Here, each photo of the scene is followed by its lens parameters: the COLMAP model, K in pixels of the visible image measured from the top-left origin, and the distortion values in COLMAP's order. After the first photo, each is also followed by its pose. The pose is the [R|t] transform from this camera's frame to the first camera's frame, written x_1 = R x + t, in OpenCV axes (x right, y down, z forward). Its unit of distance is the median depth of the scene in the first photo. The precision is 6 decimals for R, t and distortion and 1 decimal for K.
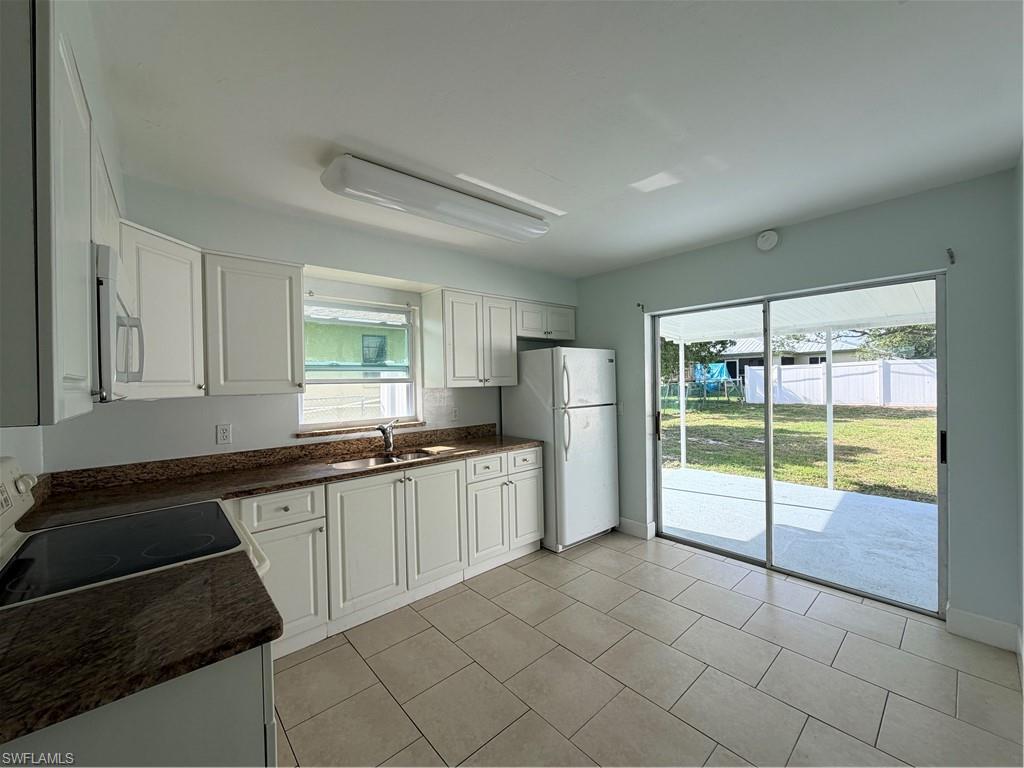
lens RADIAL K [[407.0, 0, 512.0], [0, 407.0, 384.0], [0, 0, 1]] dist [0.001226, 0.000388]
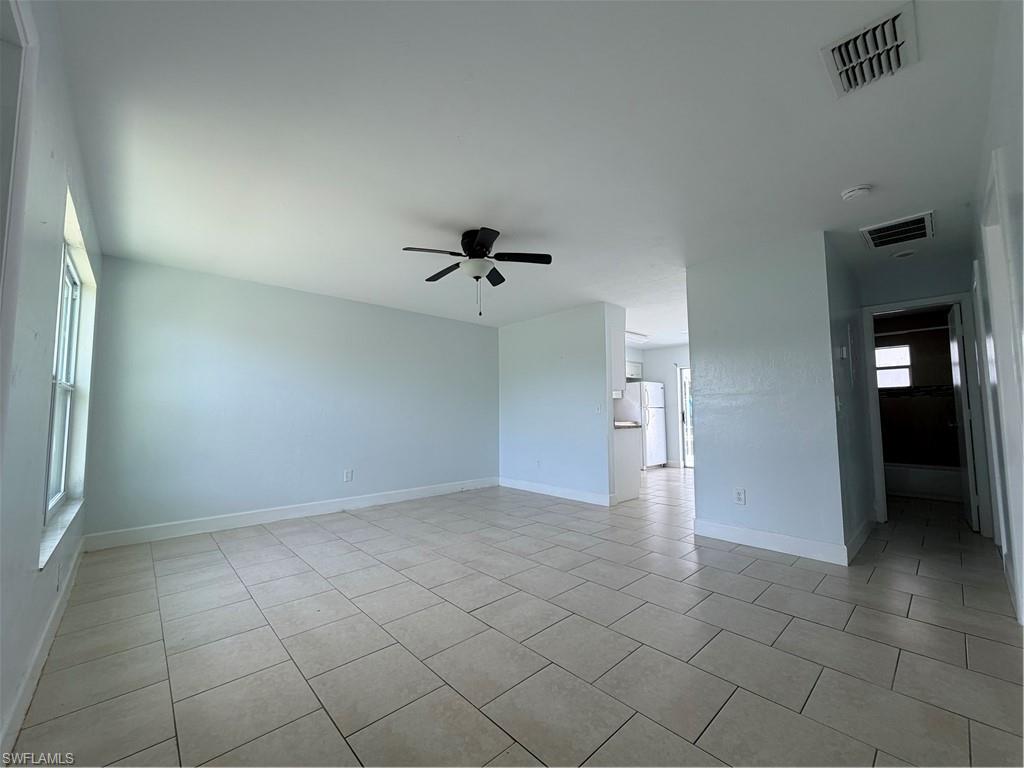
lens RADIAL K [[407.0, 0, 512.0], [0, 407.0, 384.0], [0, 0, 1]] dist [0.001226, 0.000388]
pose [[0.999523, 0.017887, 0.025186, -0.713624], [-0.015688, 0.996260, -0.084968, 0.137286], [-0.026612, 0.084532, 0.996065, -1.347422]]
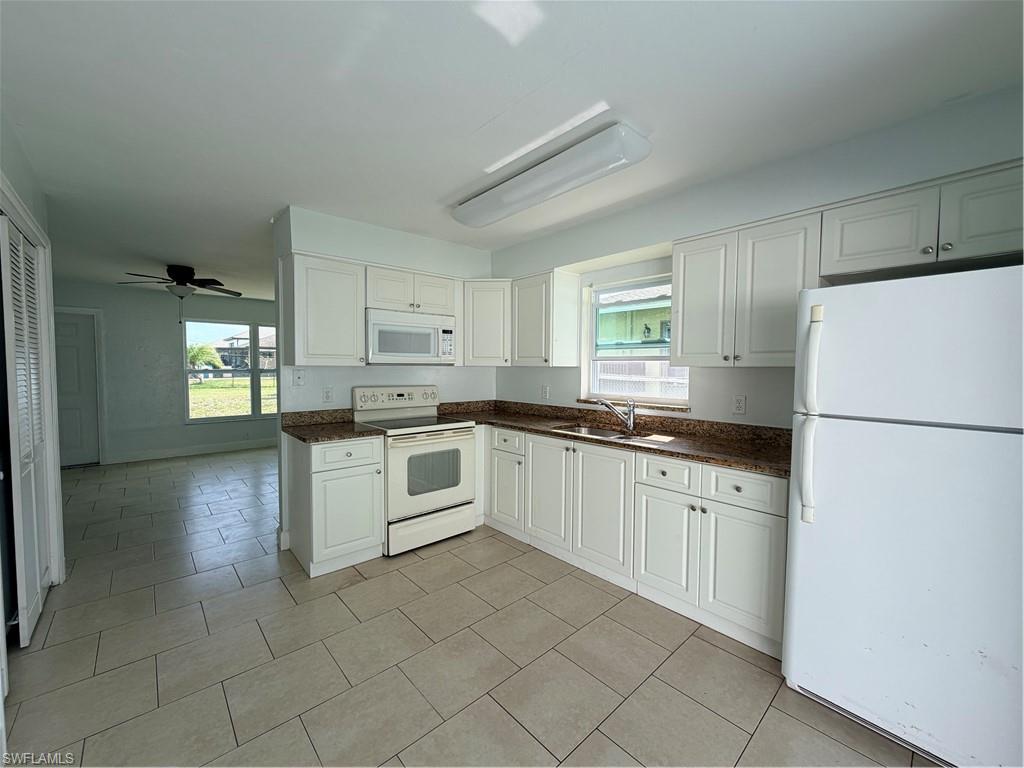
lens RADIAL K [[407.0, 0, 512.0], [0, 407.0, 384.0], [0, 0, 1]] dist [0.001226, 0.000388]
pose [[0.013498, 0.063693, -0.997878, 0.614138], [-0.017958, 0.997824, 0.063447, -0.002000], [0.999748, 0.017064, 0.014612, 0.638593]]
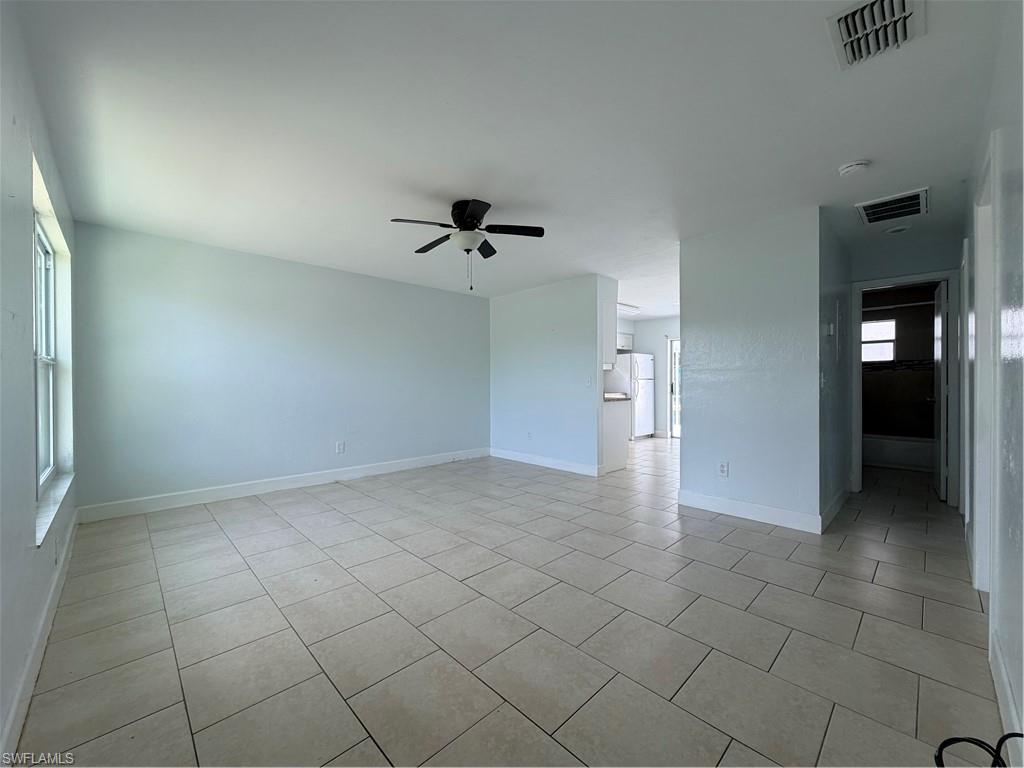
lens RADIAL K [[407.0, 0, 512.0], [0, 407.0, 384.0], [0, 0, 1]] dist [0.001226, 0.000388]
pose [[0.998628, 0.019396, 0.048632, -0.714384], [-0.019033, 0.999788, -0.007901, 0.121235], [-0.048775, 0.006964, 0.998786, -1.351795]]
